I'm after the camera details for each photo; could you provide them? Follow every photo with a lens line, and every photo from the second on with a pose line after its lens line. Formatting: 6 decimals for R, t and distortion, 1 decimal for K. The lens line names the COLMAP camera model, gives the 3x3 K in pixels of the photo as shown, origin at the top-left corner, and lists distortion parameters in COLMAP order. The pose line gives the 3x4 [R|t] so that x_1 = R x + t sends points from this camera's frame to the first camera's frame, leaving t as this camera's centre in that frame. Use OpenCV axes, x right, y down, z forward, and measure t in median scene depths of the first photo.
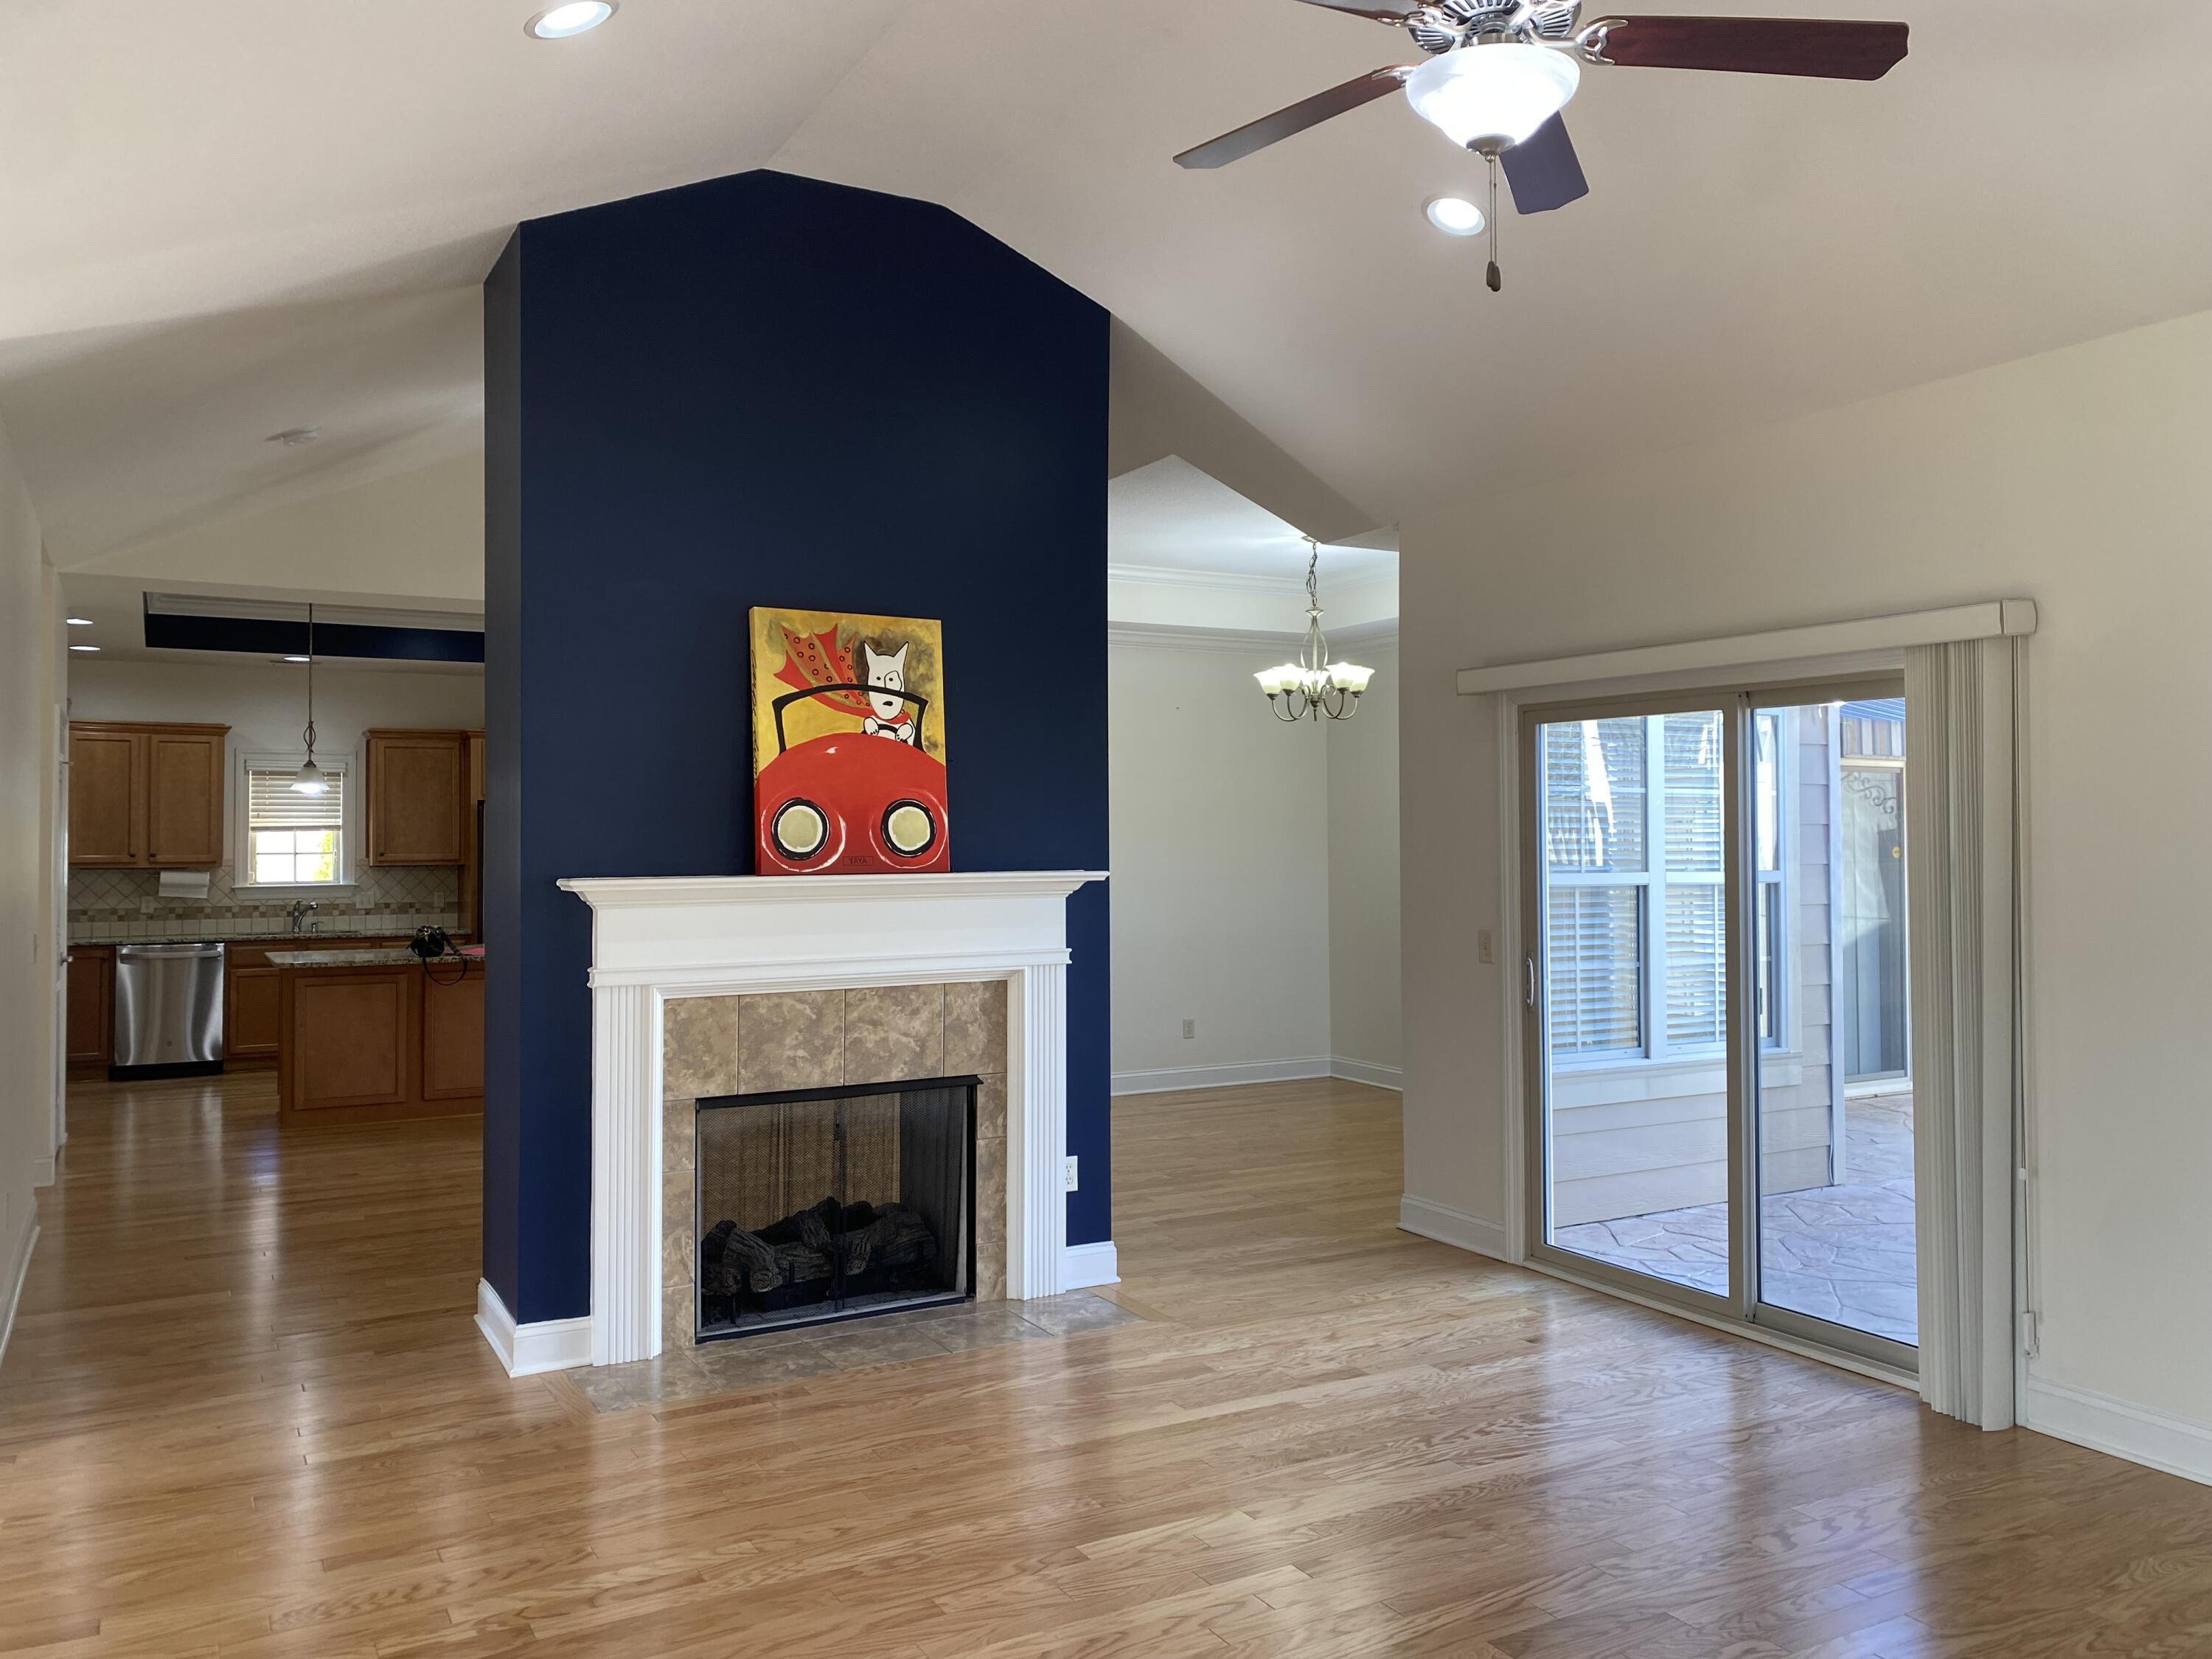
lens RADIAL K [[1695.9, 0, 1107.3], [0, 1695.9, 826.5], [0, 0, 1]] dist [0.061764, -0.053129]
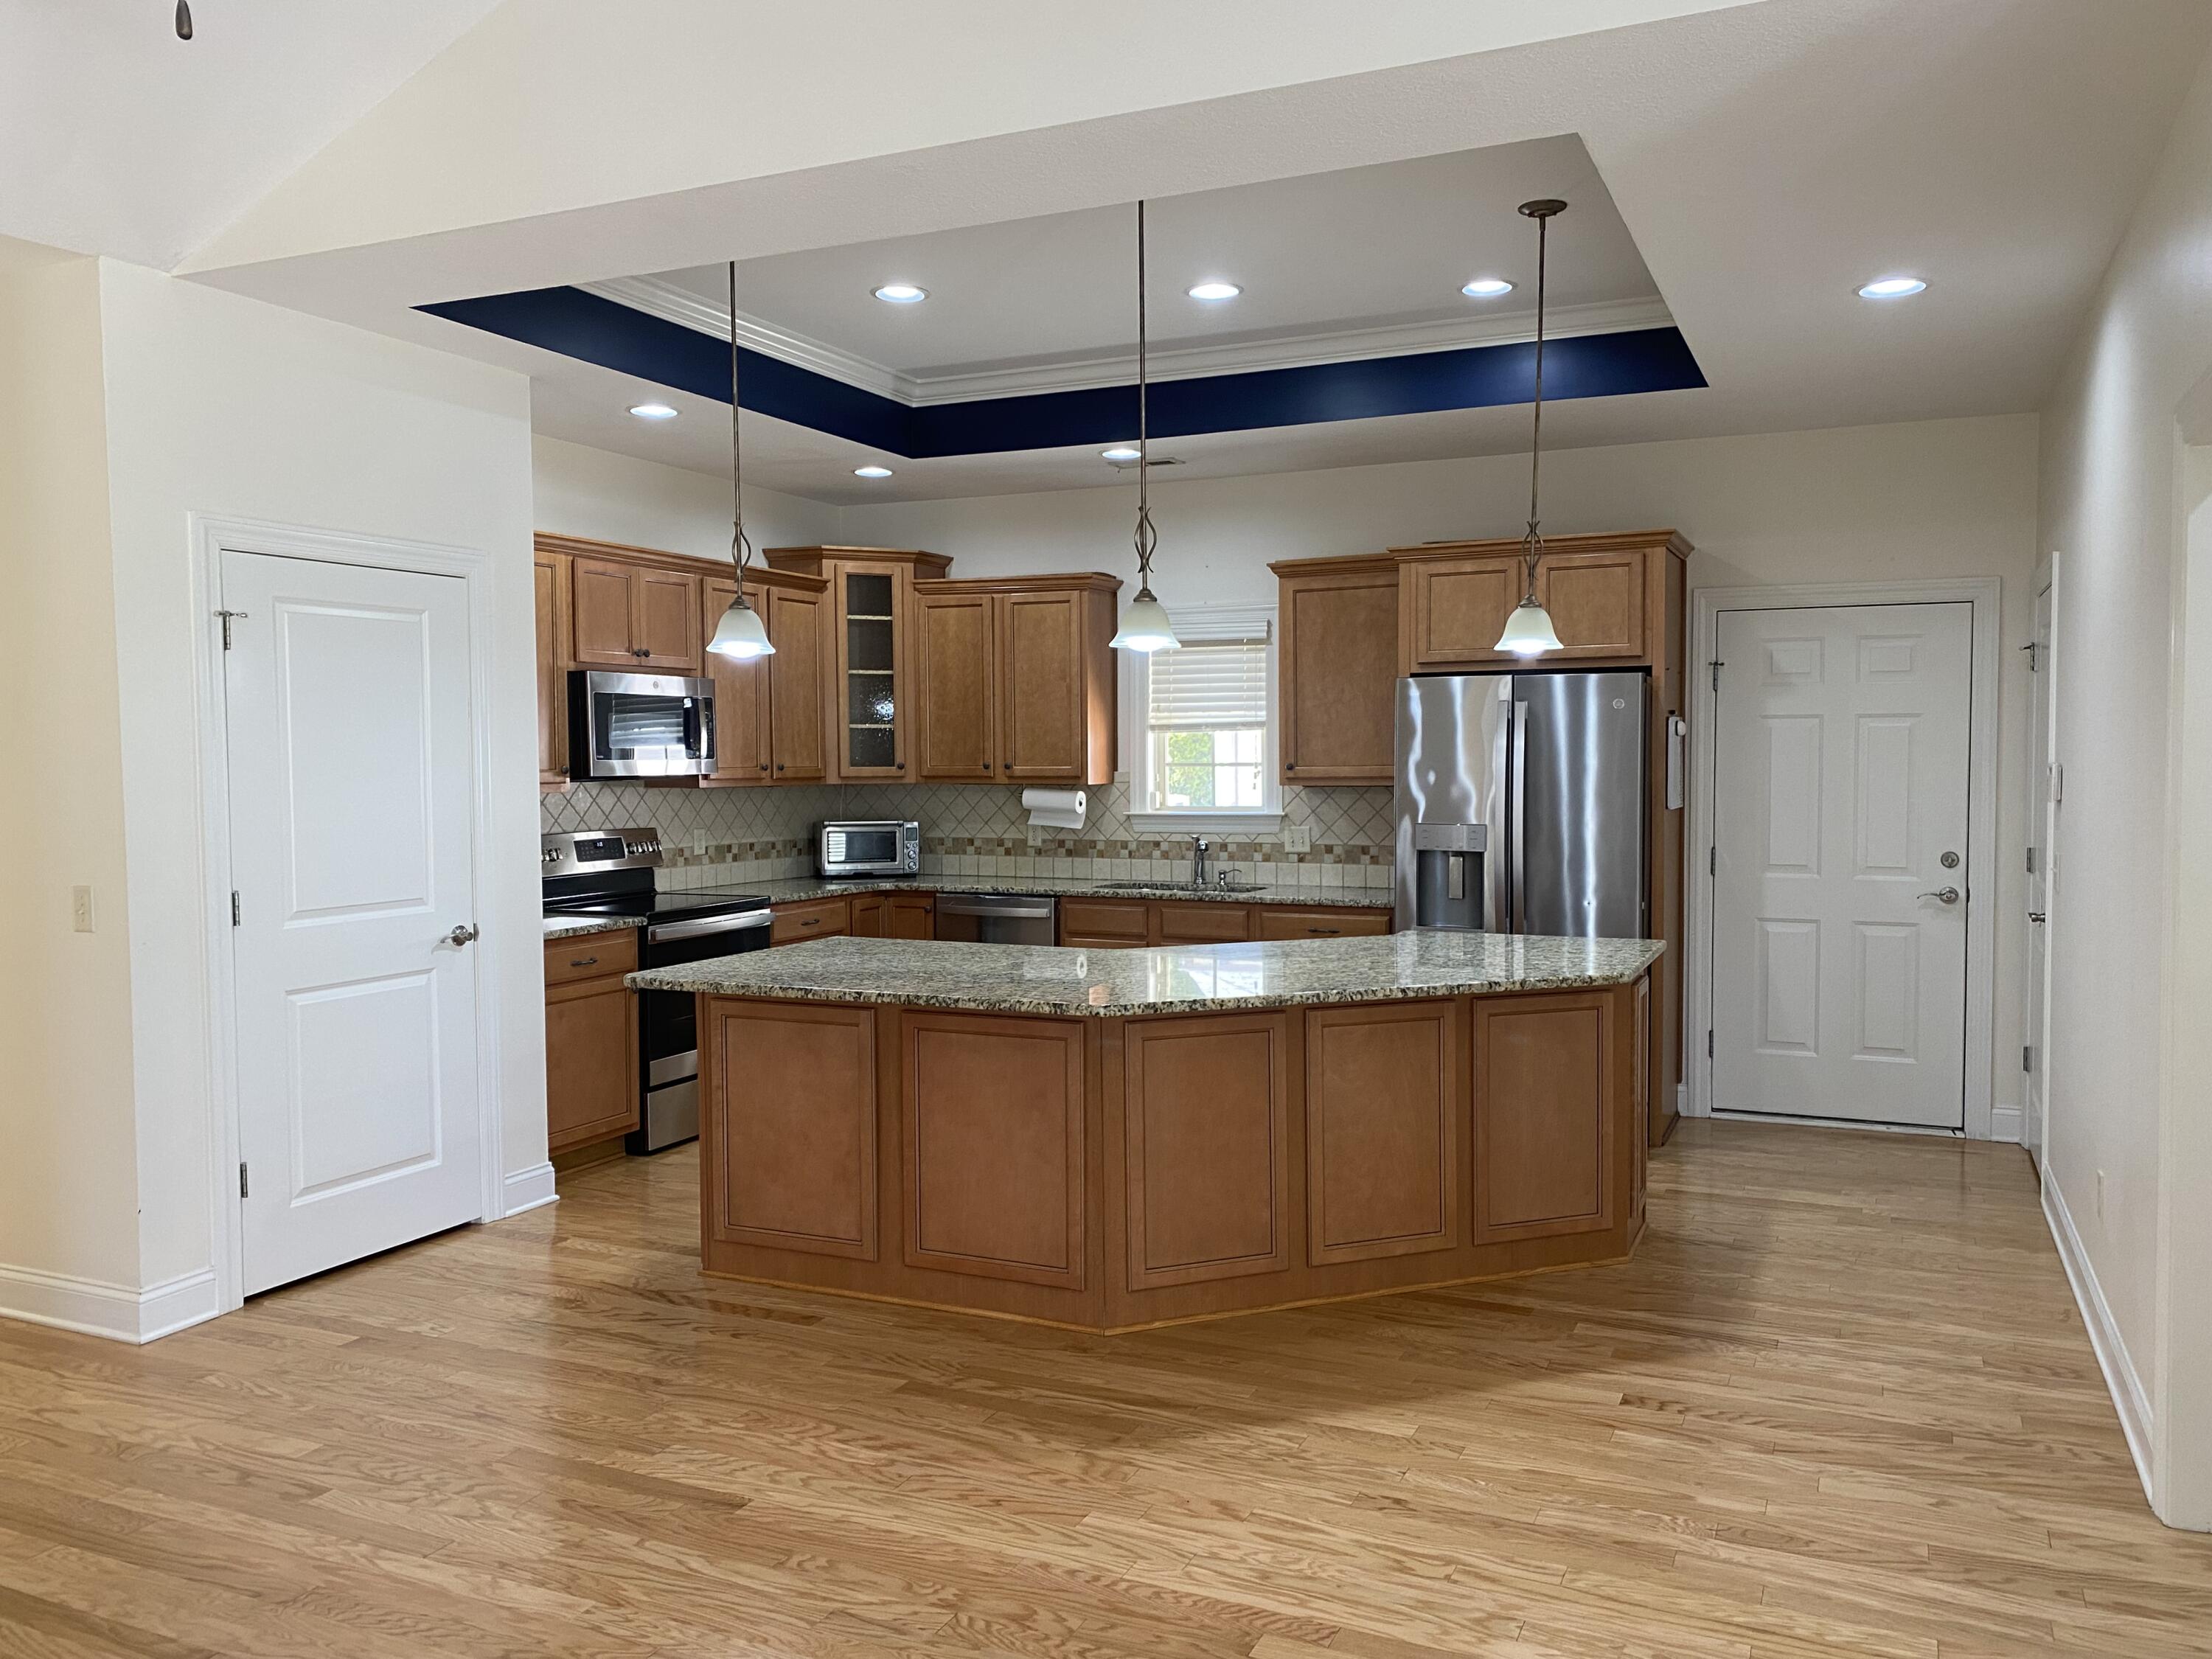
lens RADIAL K [[1695.9, 0, 1105.4], [0, 1695.9, 818.7], [0, 0, 1]] dist [0.061764, -0.053129]
pose [[0.591311, 0.036256, -0.805628, 0.029075], [0.010526, 0.998557, 0.052665, 0.001870], [0.806375, -0.039621, 0.590076, 0.590625]]
